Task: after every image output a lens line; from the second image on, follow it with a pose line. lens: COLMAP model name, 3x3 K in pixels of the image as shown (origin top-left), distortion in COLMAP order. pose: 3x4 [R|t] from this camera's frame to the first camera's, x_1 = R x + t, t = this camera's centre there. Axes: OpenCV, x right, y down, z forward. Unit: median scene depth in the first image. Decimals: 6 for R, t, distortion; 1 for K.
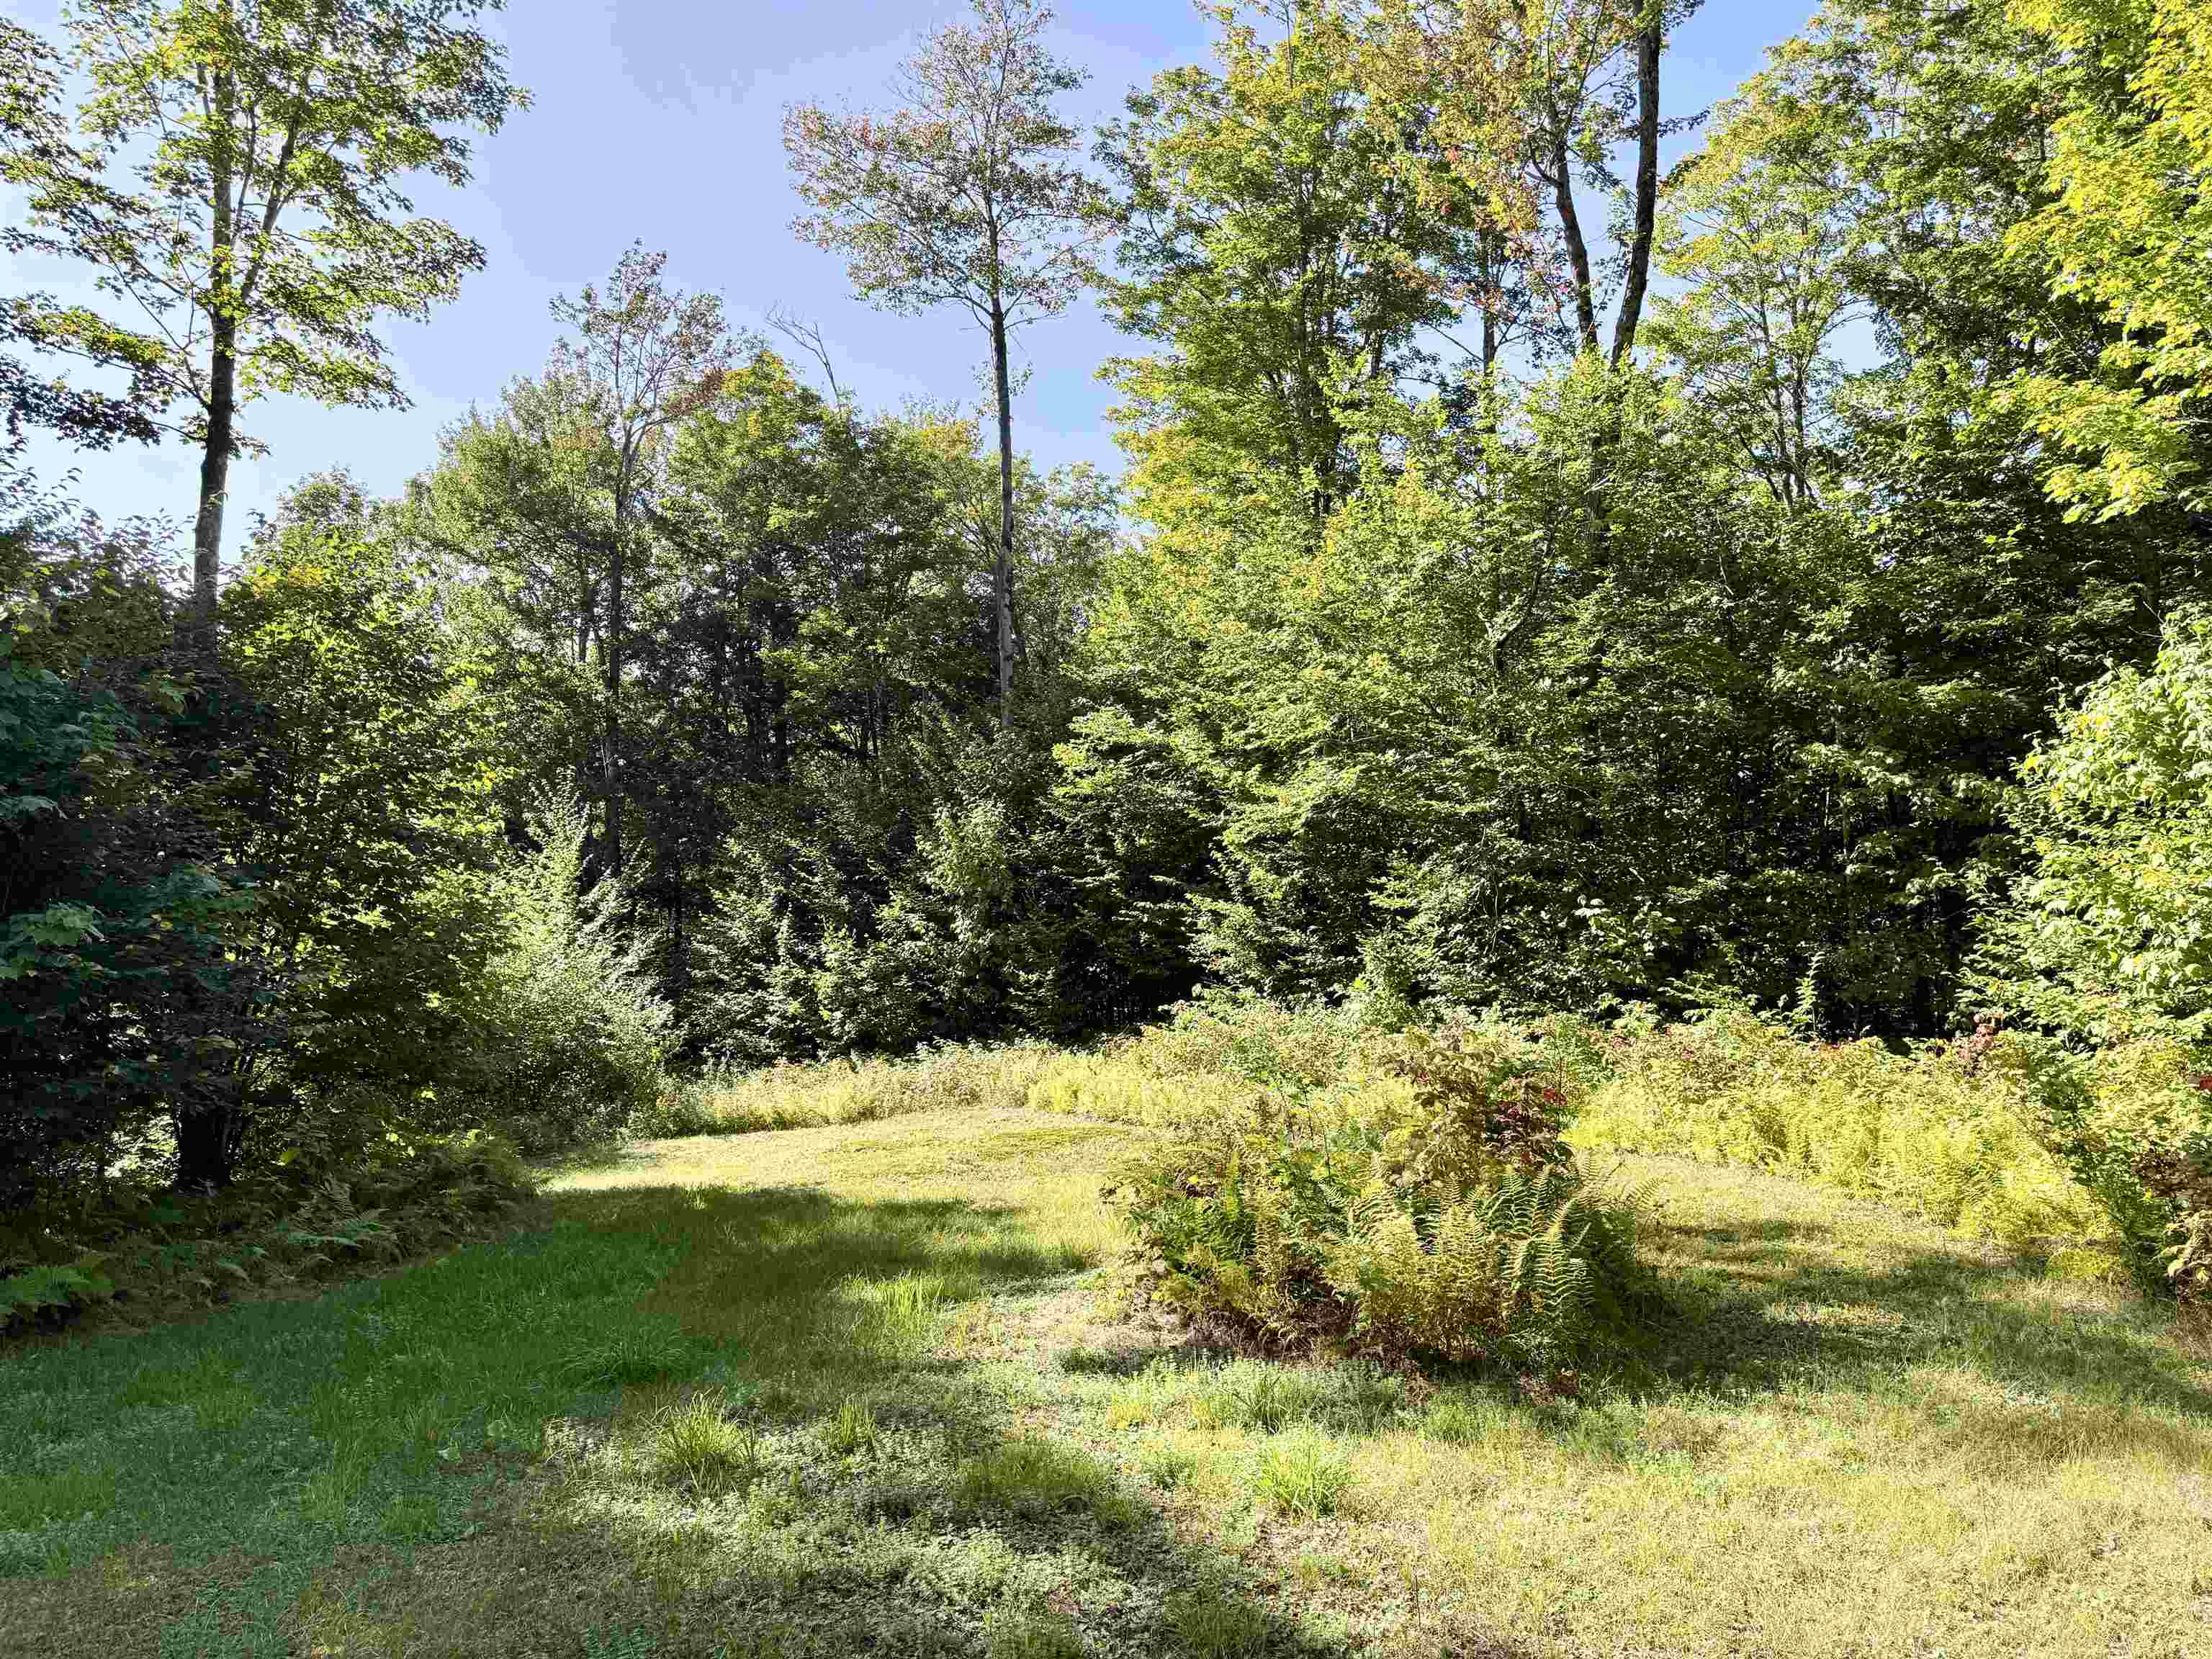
lens RADIAL K [[1550.3, 0, 1115.7], [0, 1550.3, 849.7], [0, 0, 1]] dist [0.067197, -0.078521]
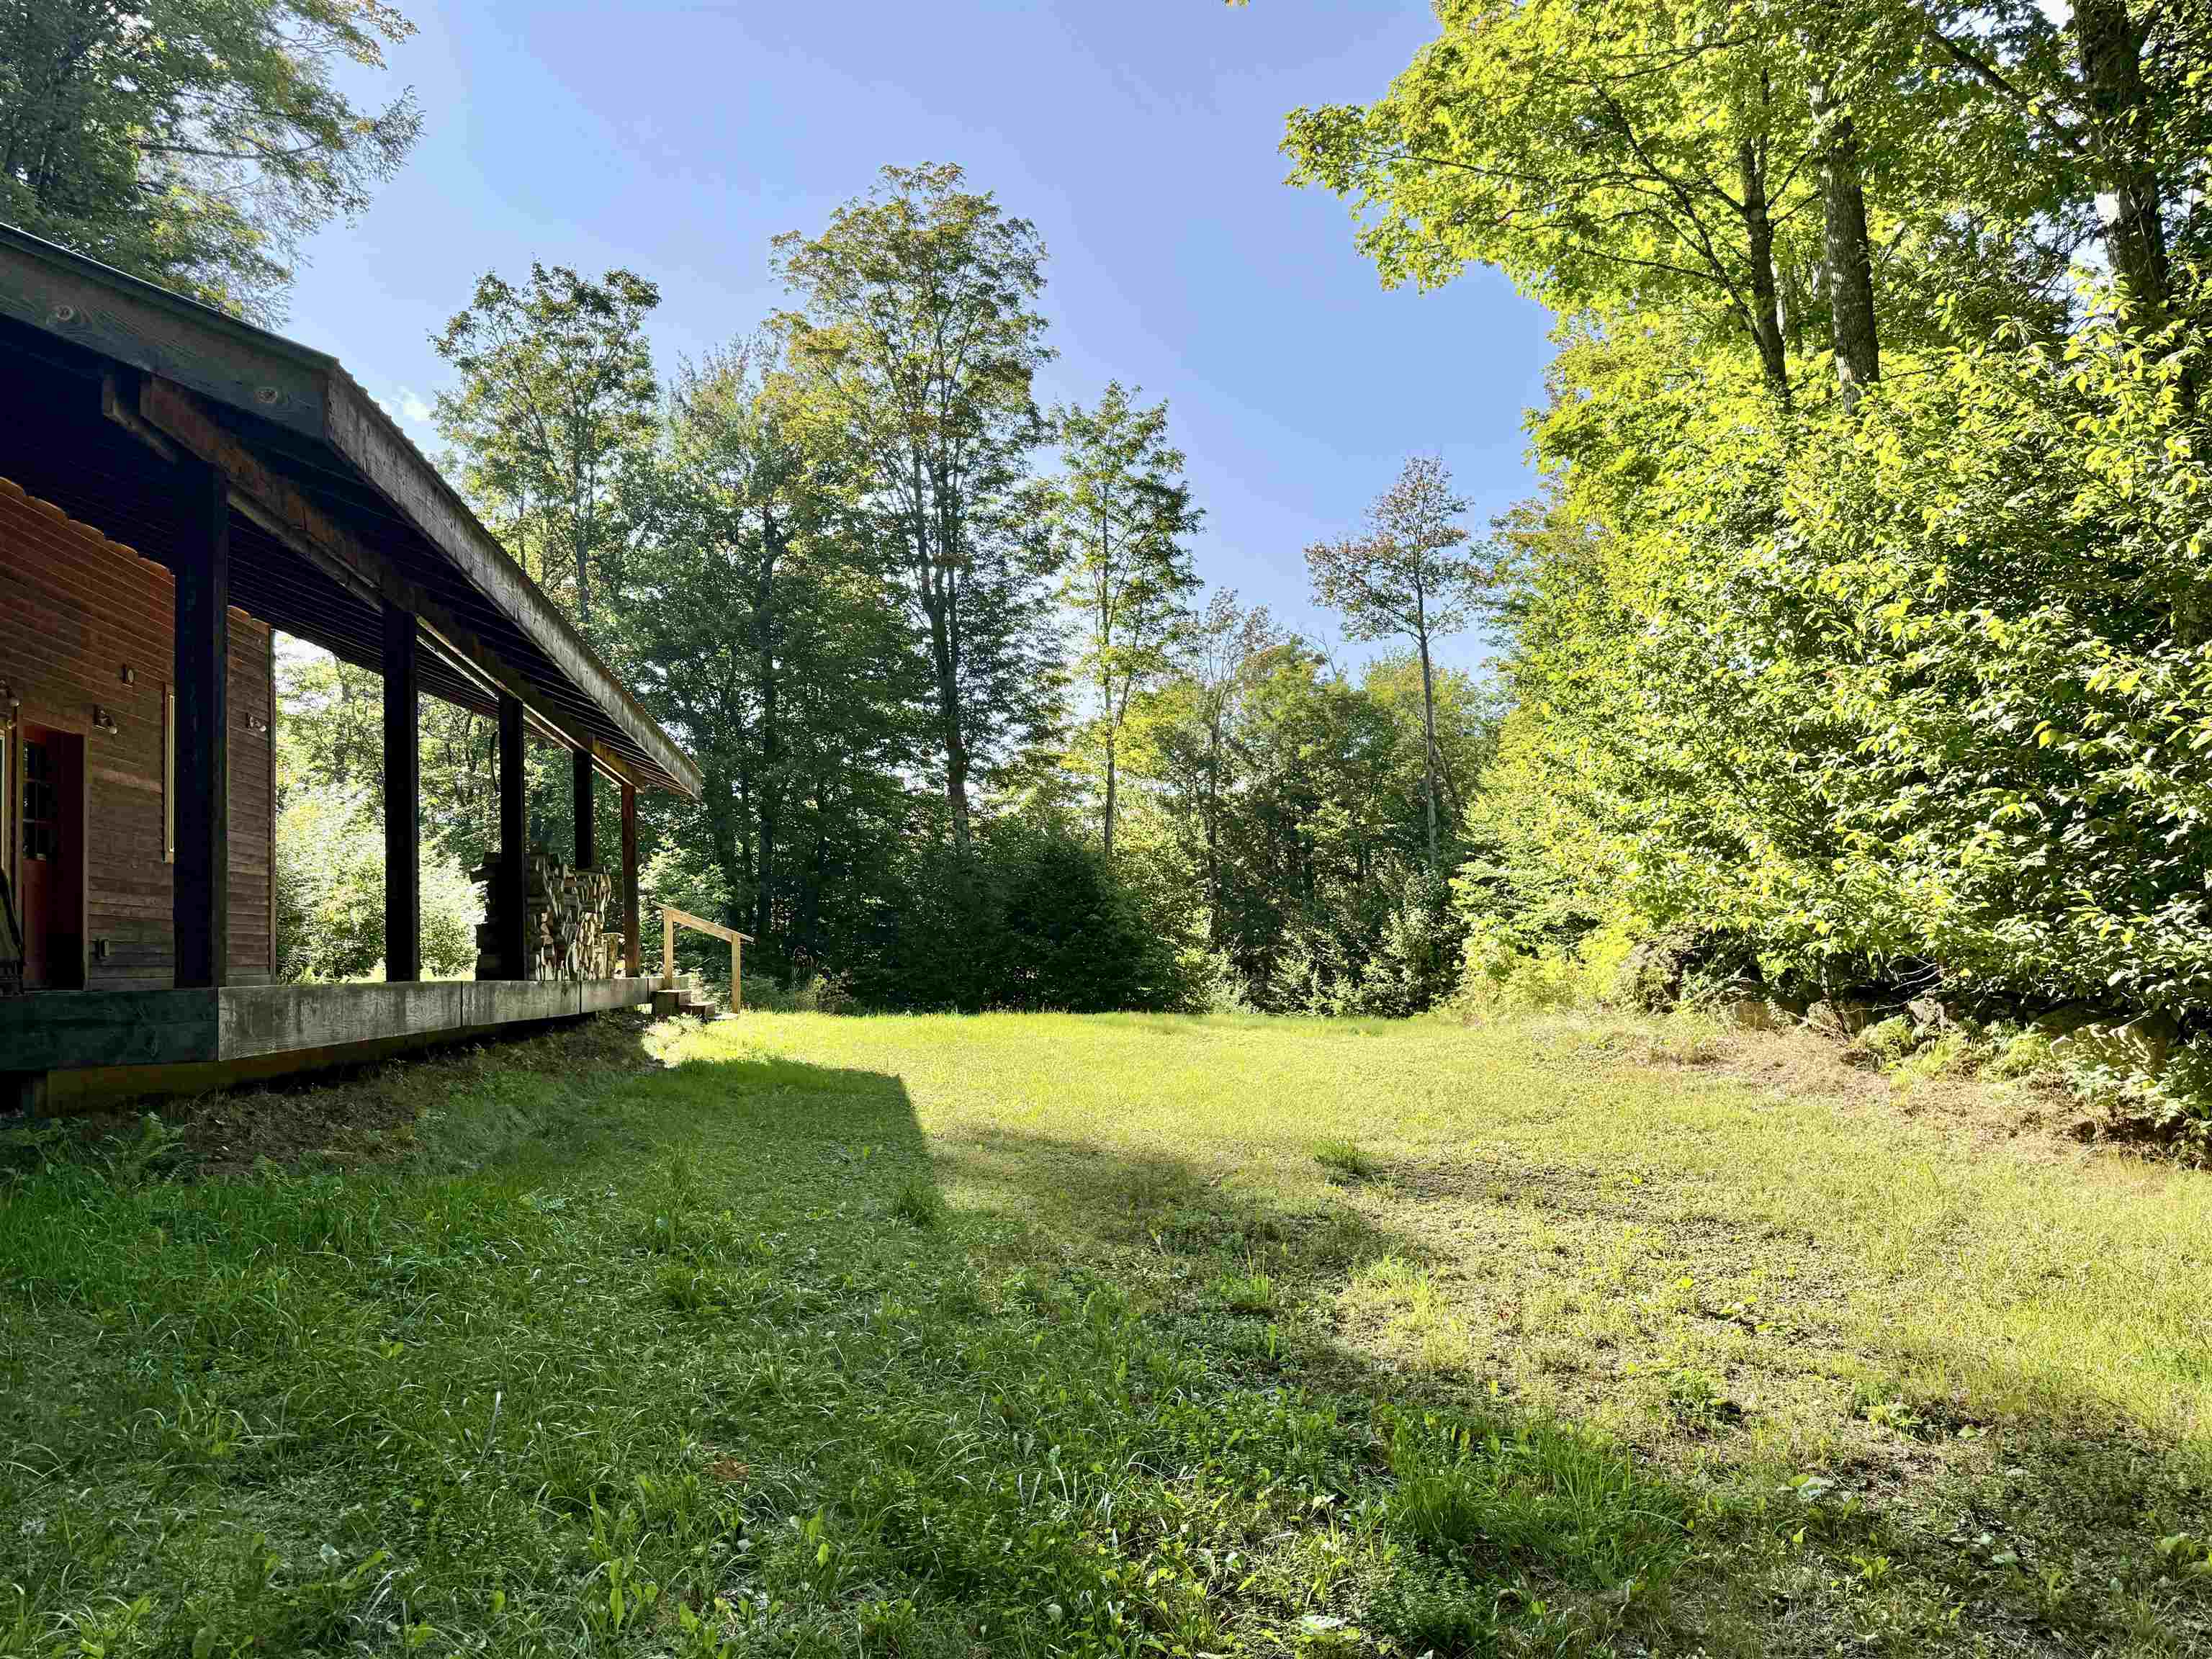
lens RADIAL K [[1550.3, 0, 1113.0], [0, 1550.3, 835.0], [0, 0, 1]] dist [0.067197, -0.078521]
pose [[0.944071, -0.040088, -0.327297, 0.194998], [0.020285, 0.997763, -0.063695, -0.007974], [0.329119, 0.053494, 0.942772, -0.944061]]
